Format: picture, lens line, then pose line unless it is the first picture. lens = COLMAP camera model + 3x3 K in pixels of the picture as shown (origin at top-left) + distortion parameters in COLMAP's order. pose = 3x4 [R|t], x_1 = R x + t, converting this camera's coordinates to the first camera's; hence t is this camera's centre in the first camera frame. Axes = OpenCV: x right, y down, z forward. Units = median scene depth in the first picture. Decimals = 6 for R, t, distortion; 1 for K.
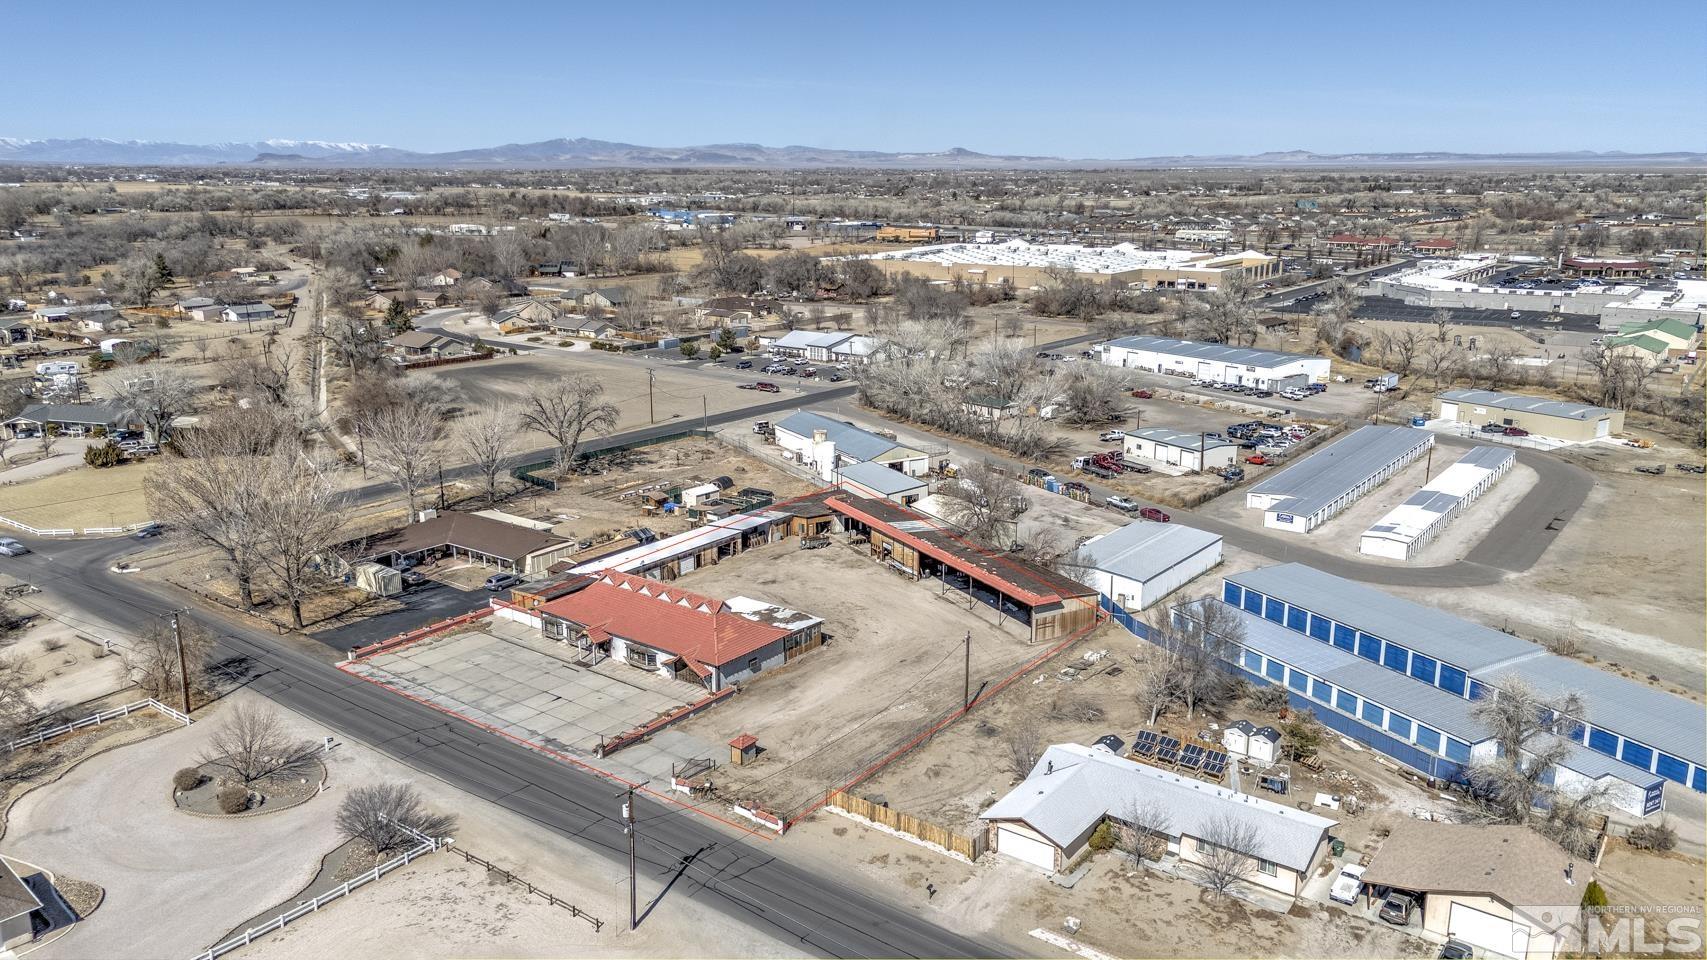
lens RADIAL K [[1249.3, 0, 853.5], [0, 1249.3, 480.0], [0, 0, 1]] dist [0.101217, -0.124748]
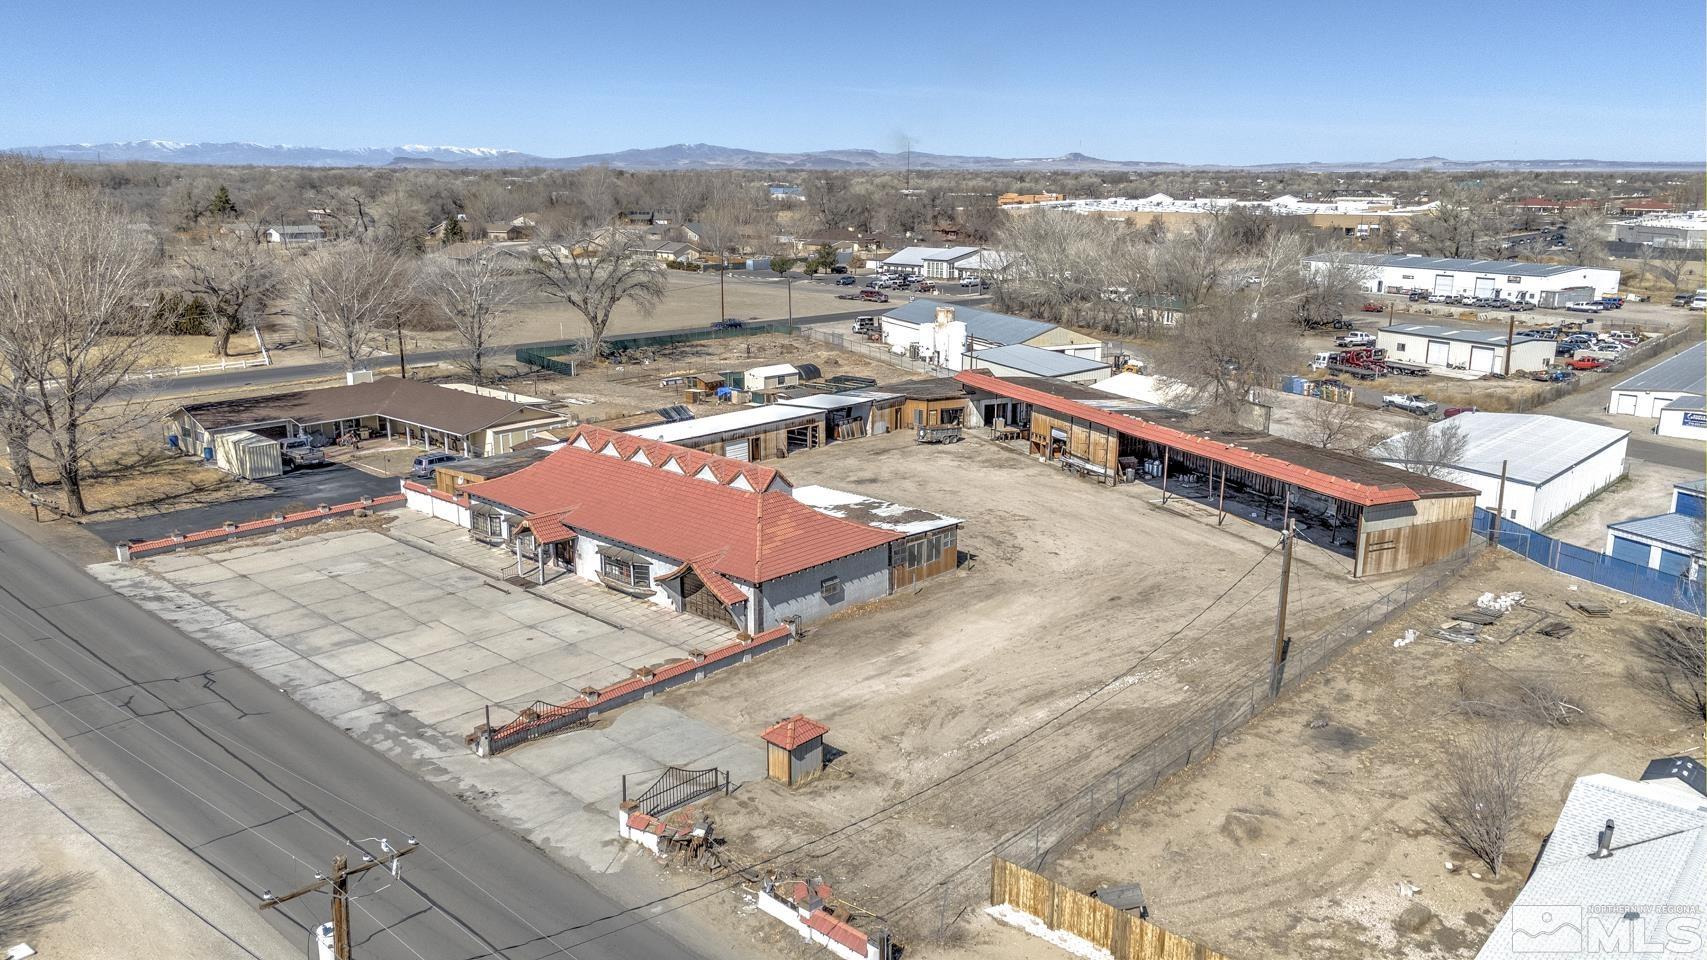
lens RADIAL K [[1249.3, 0, 853.5], [0, 1249.3, 480.0], [0, 0, 1]] dist [0.101217, -0.124748]
pose [[0.996140, 0.026142, -0.083797, -0.026258], [-0.026490, 0.999644, -0.003041, 0.097193], [0.083688, 0.005249, 0.996478, 0.454086]]
